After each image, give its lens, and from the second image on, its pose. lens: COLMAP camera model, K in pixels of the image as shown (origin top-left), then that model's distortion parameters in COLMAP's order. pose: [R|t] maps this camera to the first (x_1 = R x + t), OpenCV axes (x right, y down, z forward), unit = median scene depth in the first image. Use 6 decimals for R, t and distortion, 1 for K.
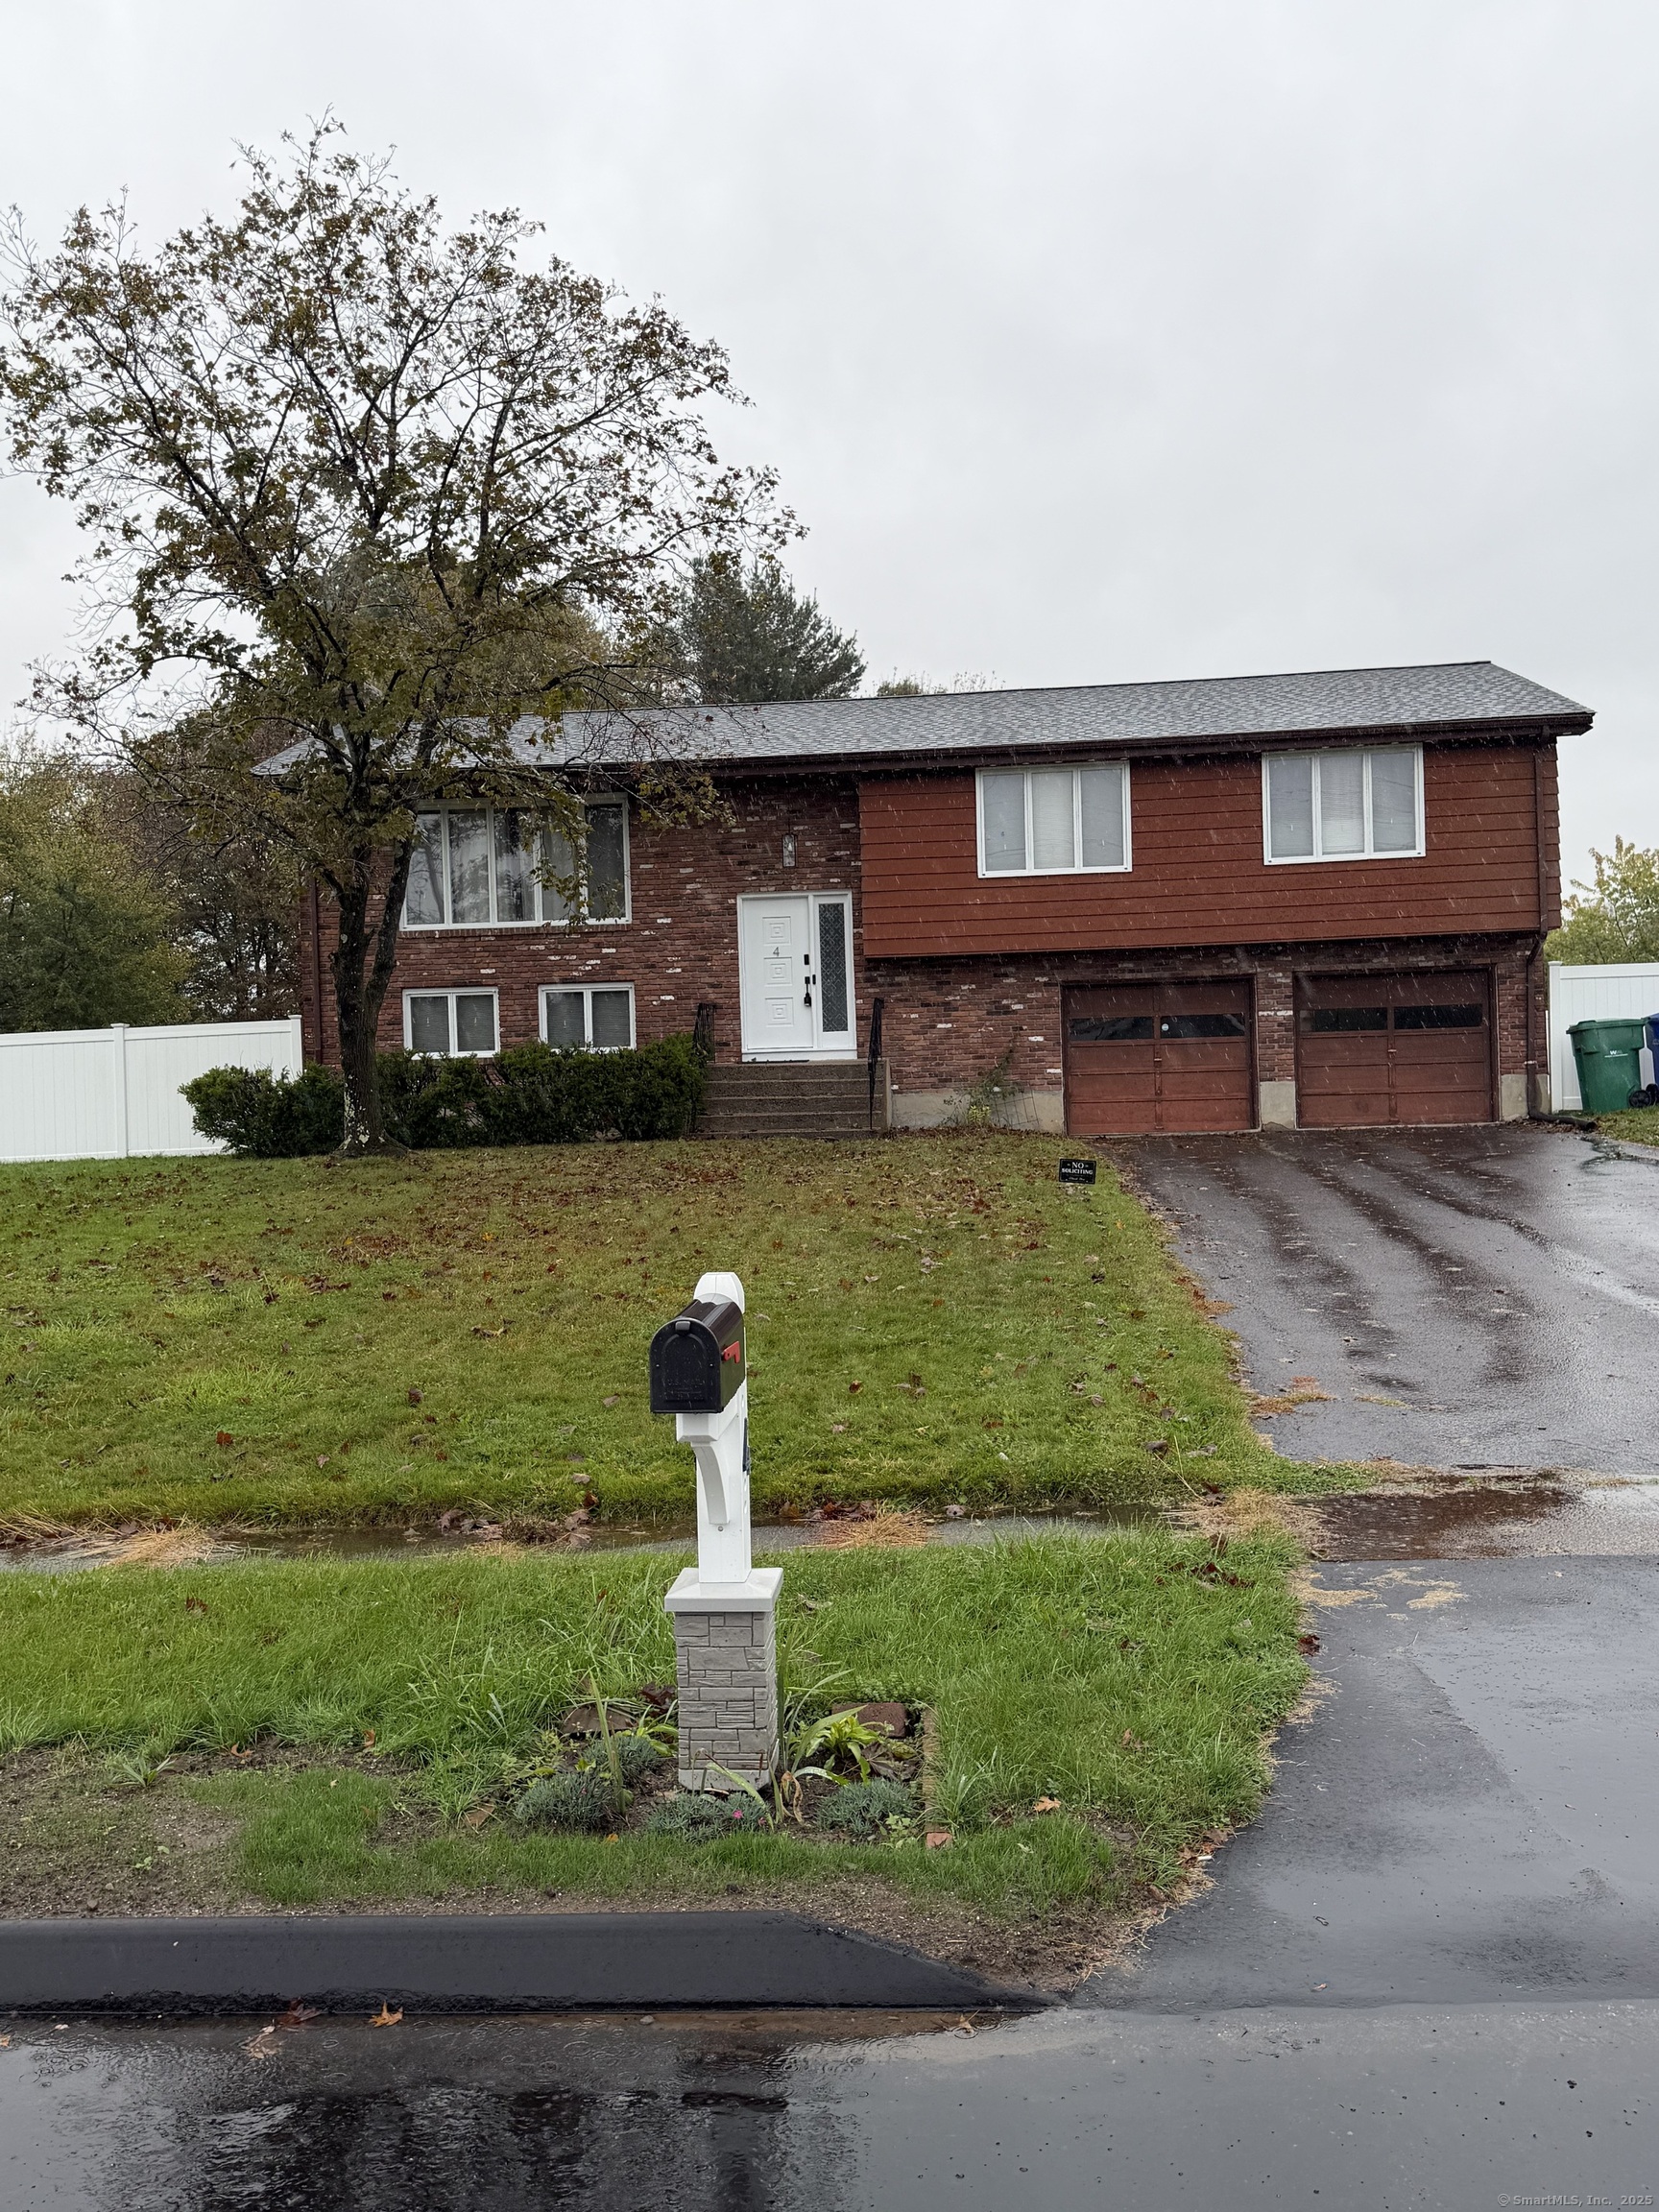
lens RADIAL K [[1751.2, 0, 829.5], [0, 1751.2, 1106.0], [0, 0, 1]] dist [0.170283, -0.361801]
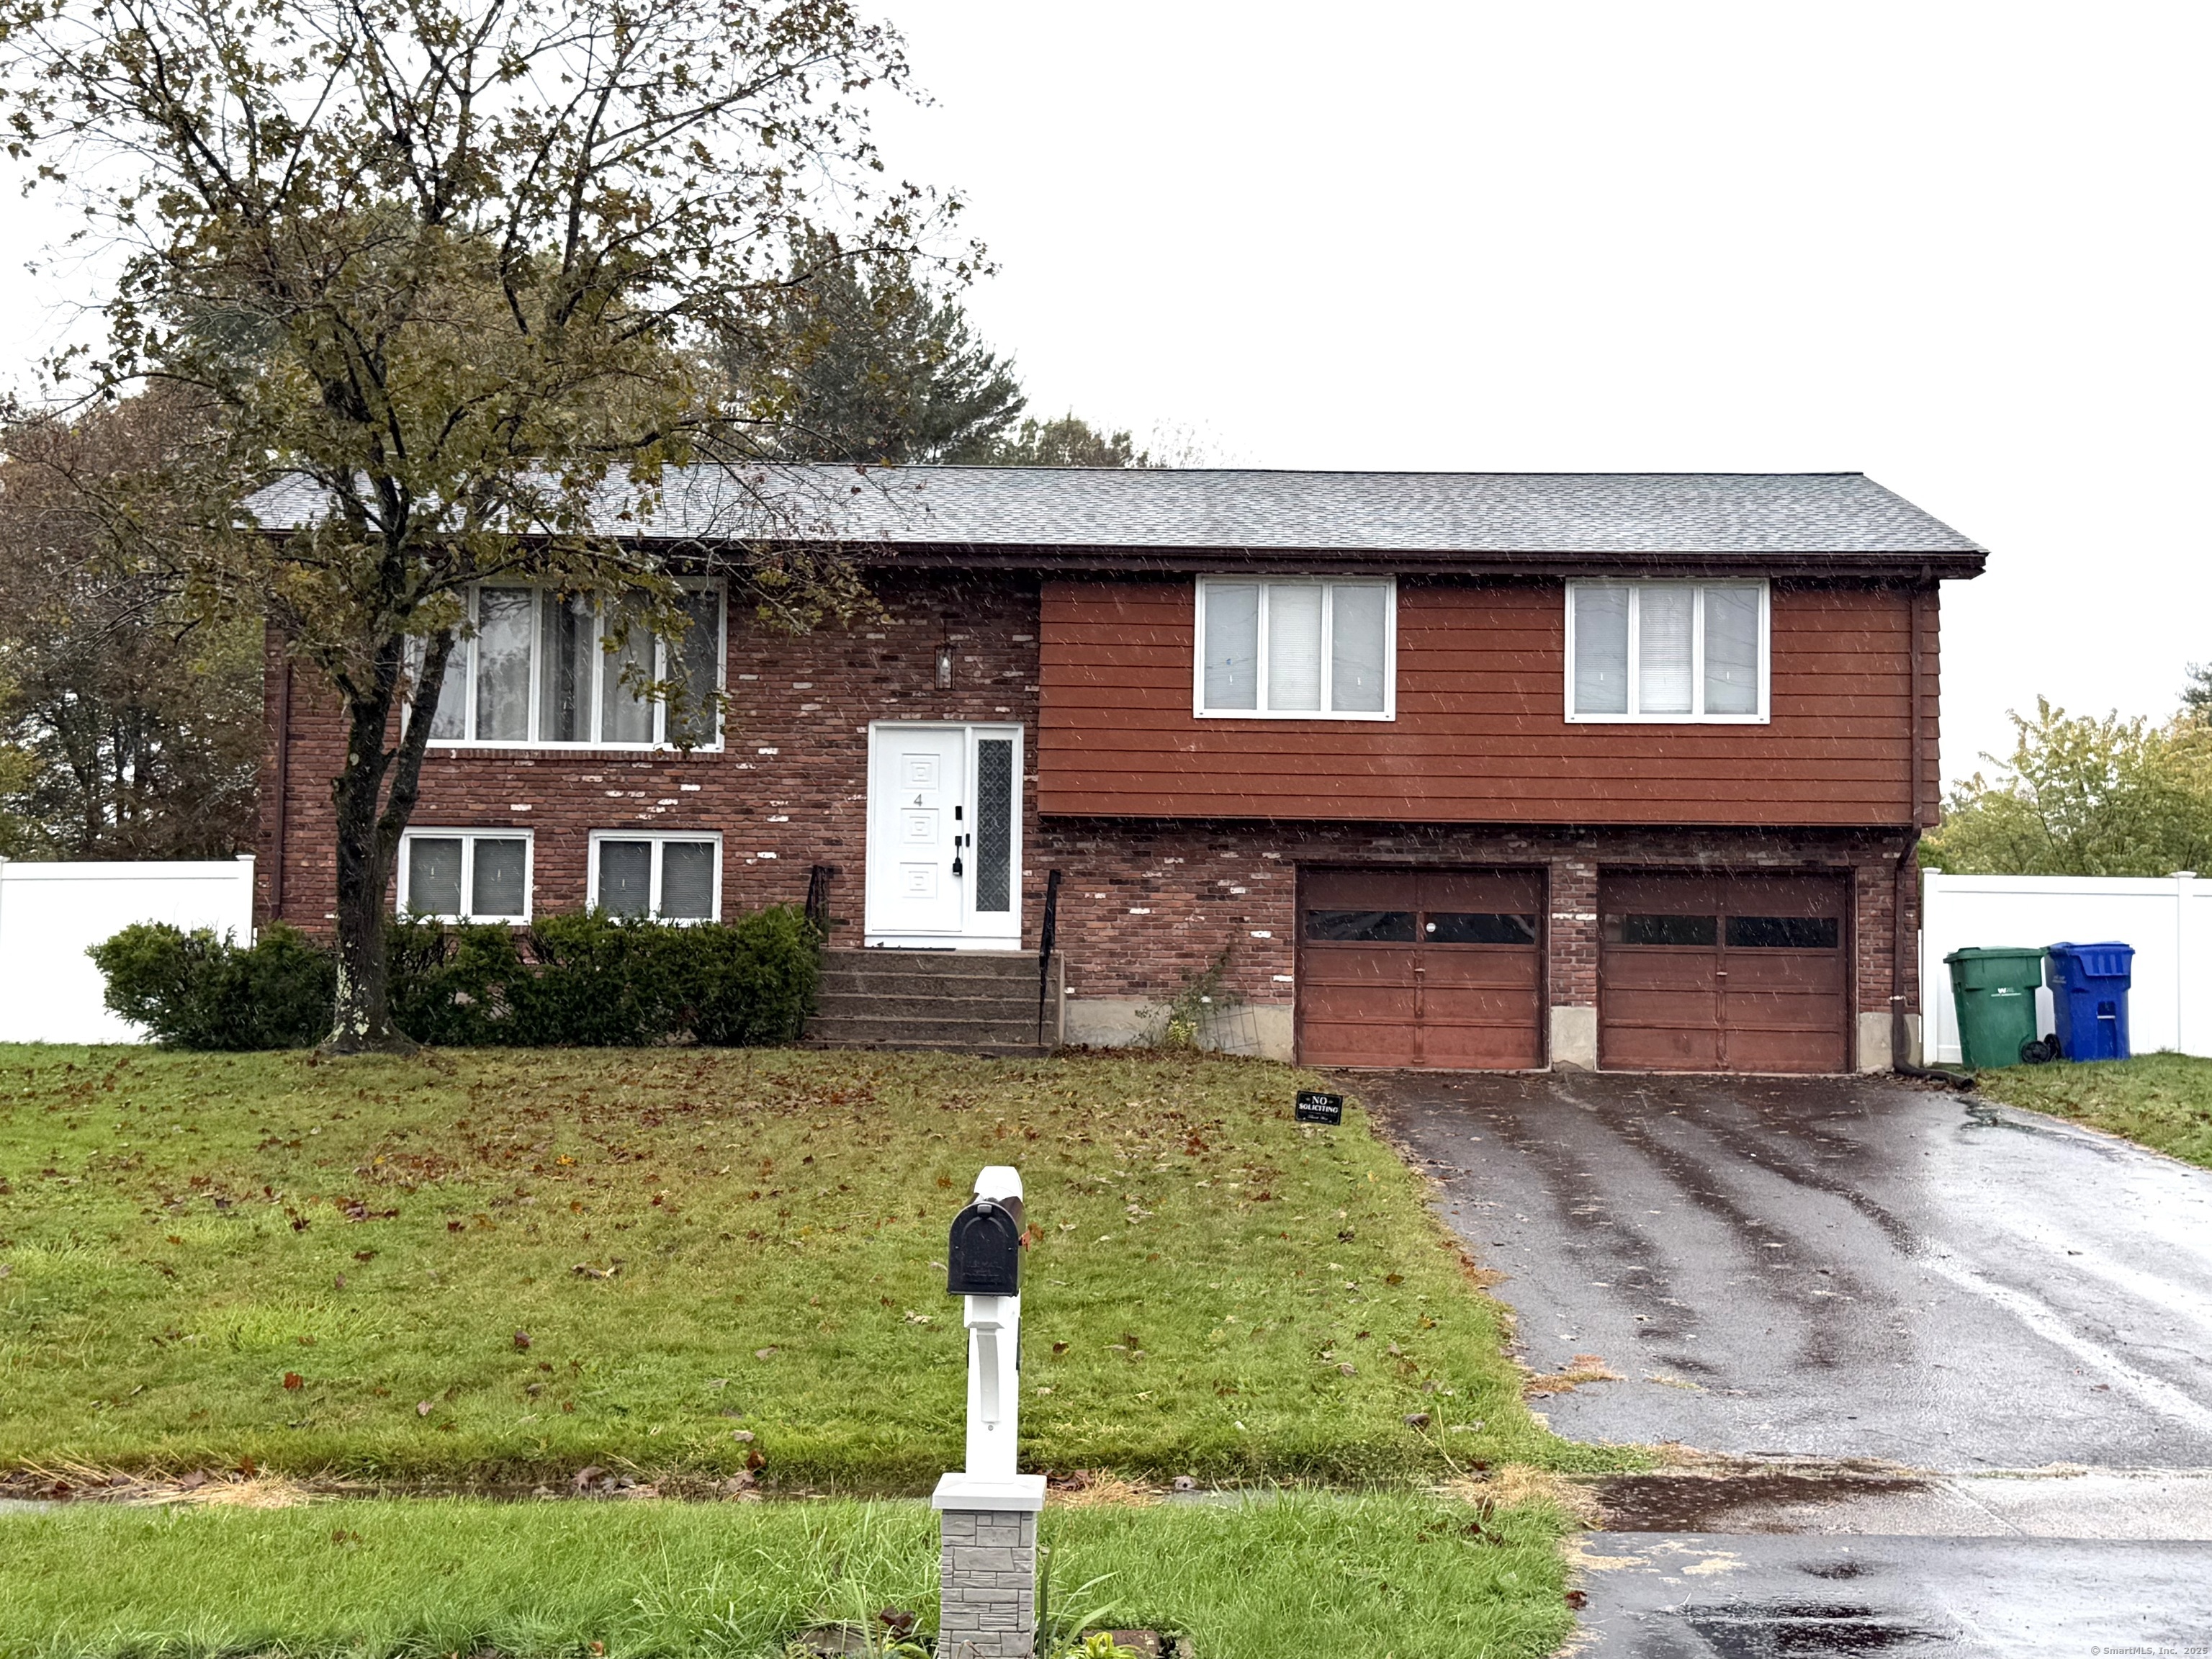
lens RADIAL K [[2926.8, 0, 1106.0], [0, 2926.8, 829.5], [0, 0, 1]] dist [0.214793, -0.623559]
pose [[0.995211, 0.050283, 0.083826, -0.062245], [-0.044518, 0.996603, -0.069280, 0.007526], [-0.087025, 0.065217, 0.994069, -0.270091]]
